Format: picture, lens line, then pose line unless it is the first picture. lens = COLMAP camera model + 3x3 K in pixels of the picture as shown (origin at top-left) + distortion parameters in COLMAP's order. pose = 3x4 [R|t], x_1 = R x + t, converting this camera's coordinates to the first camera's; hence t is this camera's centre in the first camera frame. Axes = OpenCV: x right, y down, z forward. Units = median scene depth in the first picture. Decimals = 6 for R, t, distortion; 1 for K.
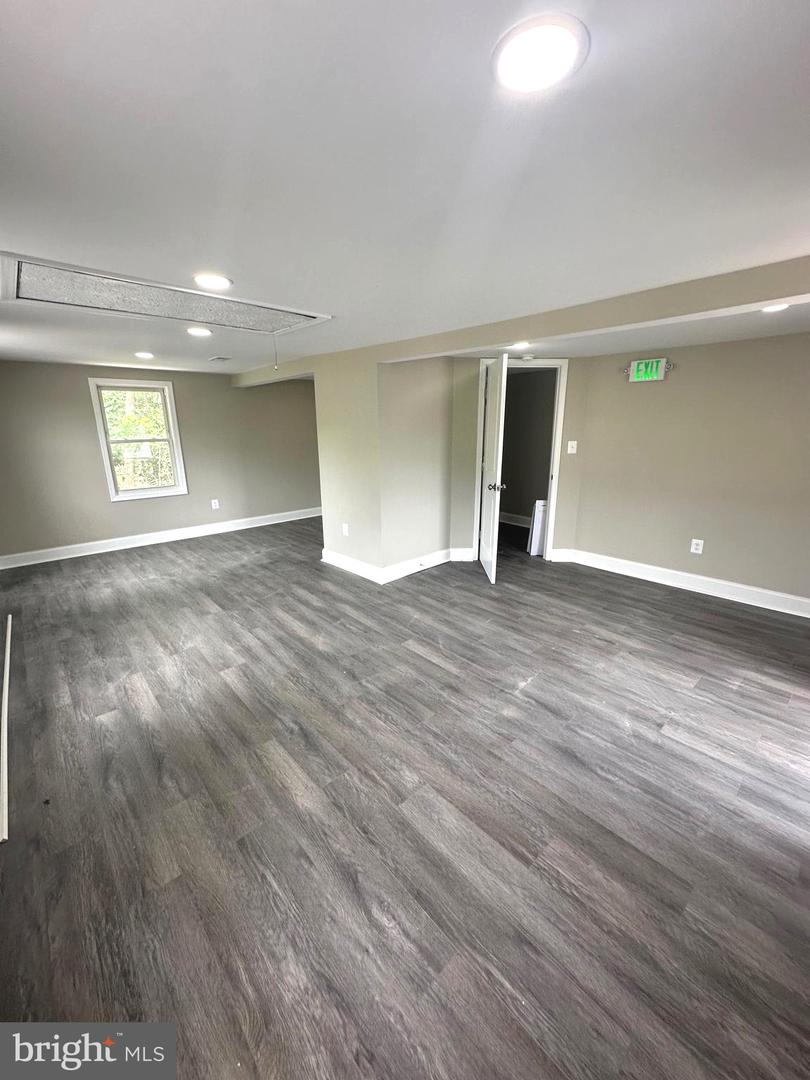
lens RADIAL K [[430.9, 0, 405.0], [0, 430.9, 540.0], [0, 0, 1]] dist [0.000027, 0.000058]
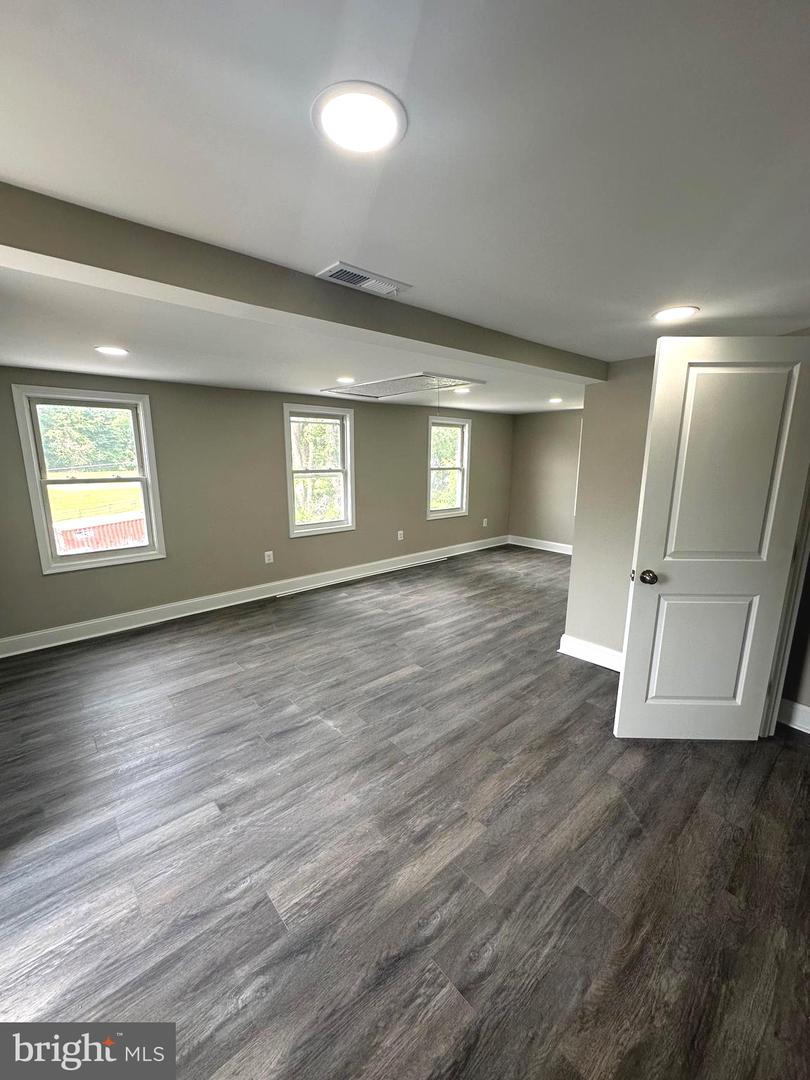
lens RADIAL K [[430.9, 0, 405.0], [0, 430.9, 540.0], [0, 0, 1]] dist [0.000027, 0.000058]
pose [[-0.014390, 0.204252, -0.978813, 1.002582], [-0.262803, 0.943725, 0.200794, -0.260295], [0.964742, 0.260124, 0.040098, 0.894749]]
